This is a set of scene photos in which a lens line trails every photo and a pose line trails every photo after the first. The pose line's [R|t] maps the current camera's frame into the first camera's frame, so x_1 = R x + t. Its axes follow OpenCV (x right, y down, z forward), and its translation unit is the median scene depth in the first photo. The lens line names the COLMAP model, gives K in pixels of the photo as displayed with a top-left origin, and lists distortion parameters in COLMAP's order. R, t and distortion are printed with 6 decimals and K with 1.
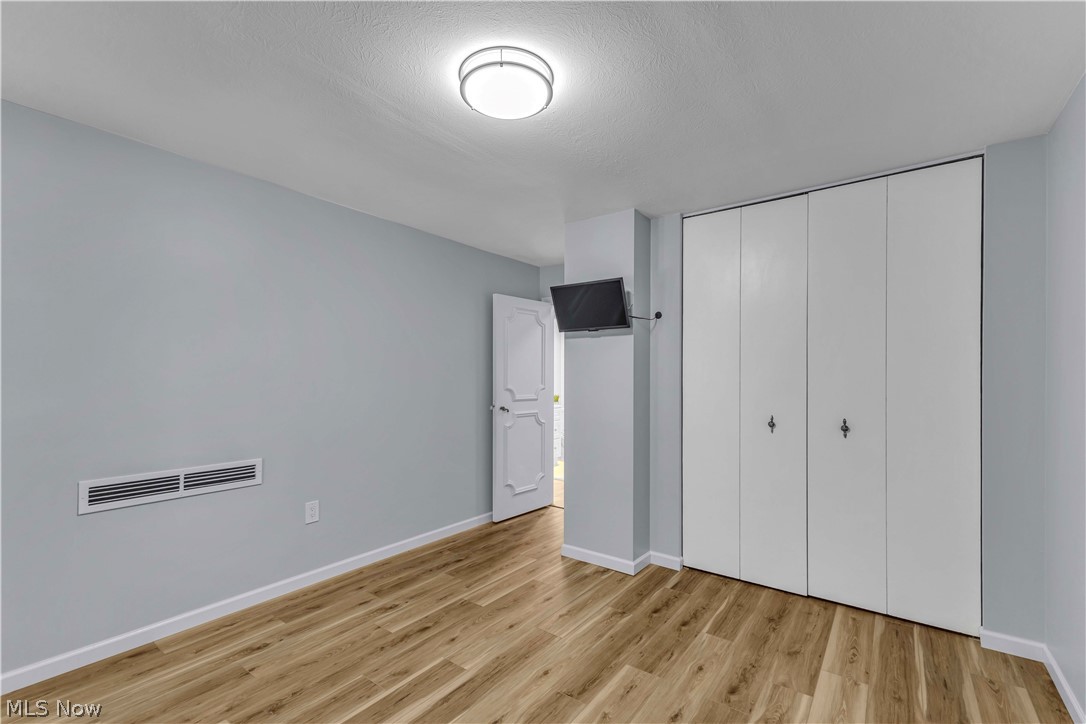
lens RADIAL K [[471.6, 0, 541.8], [0, 471.6, 371.7], [0, 0, 1]] dist [0.008743, -0.001980]
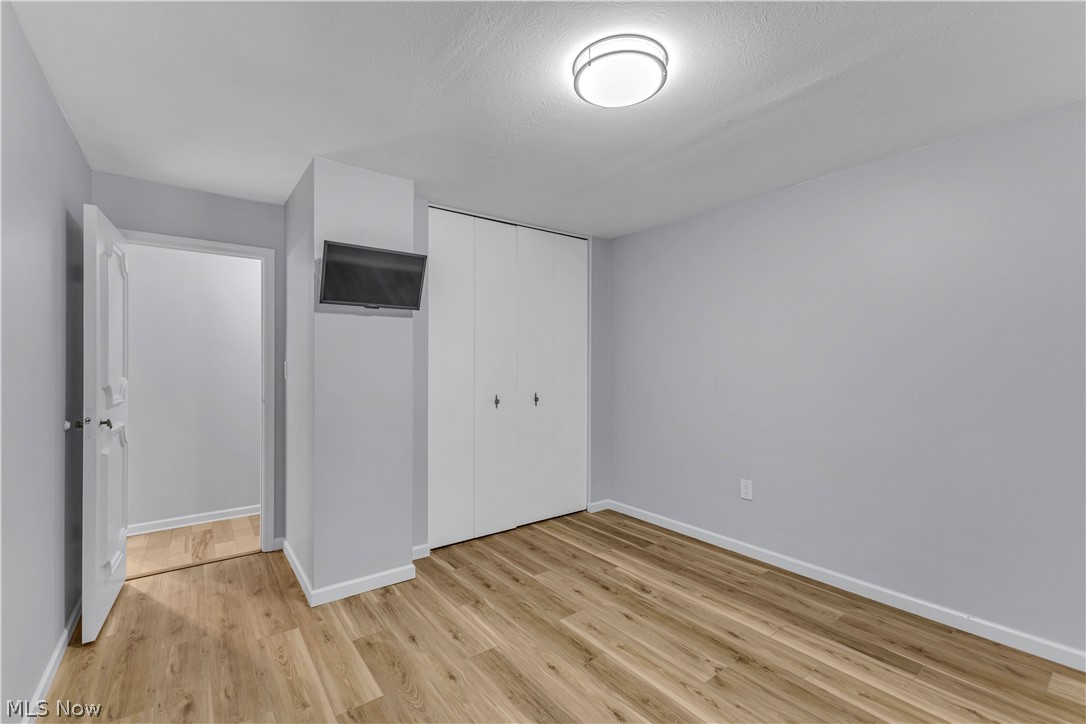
lens RADIAL K [[471.6, 0, 540.6], [0, 471.6, 360.4], [0, 0, 1]] dist [0.008743, -0.001980]
pose [[0.280792, 0.004557, 0.959758, -0.755422], [-0.009602, 0.999952, -0.001939, 0.005047], [-0.959721, -0.008671, 0.280822, 0.608976]]
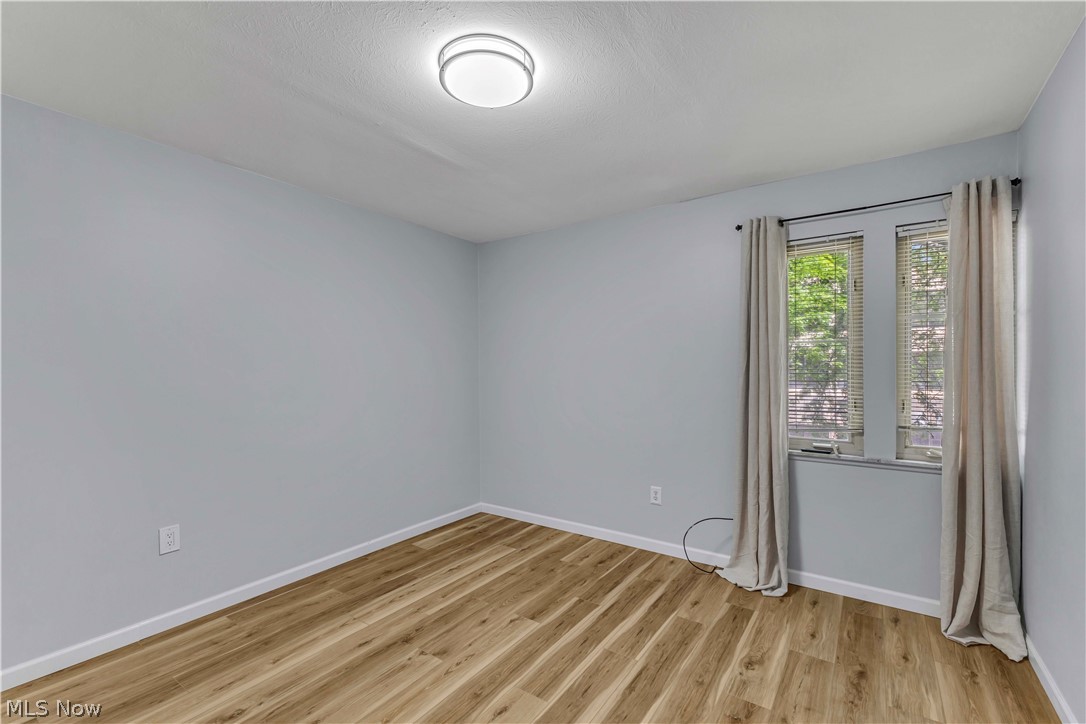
lens RADIAL K [[471.6, 0, 540.6], [0, 471.6, 366.3], [0, 0, 1]] dist [0.008743, -0.001980]
pose [[-0.999233, 0.000501, -0.039159, -0.095787], [0.001002, 0.999918, -0.012781, 0.008092], [0.039149, -0.012811, -0.999151, 1.406877]]
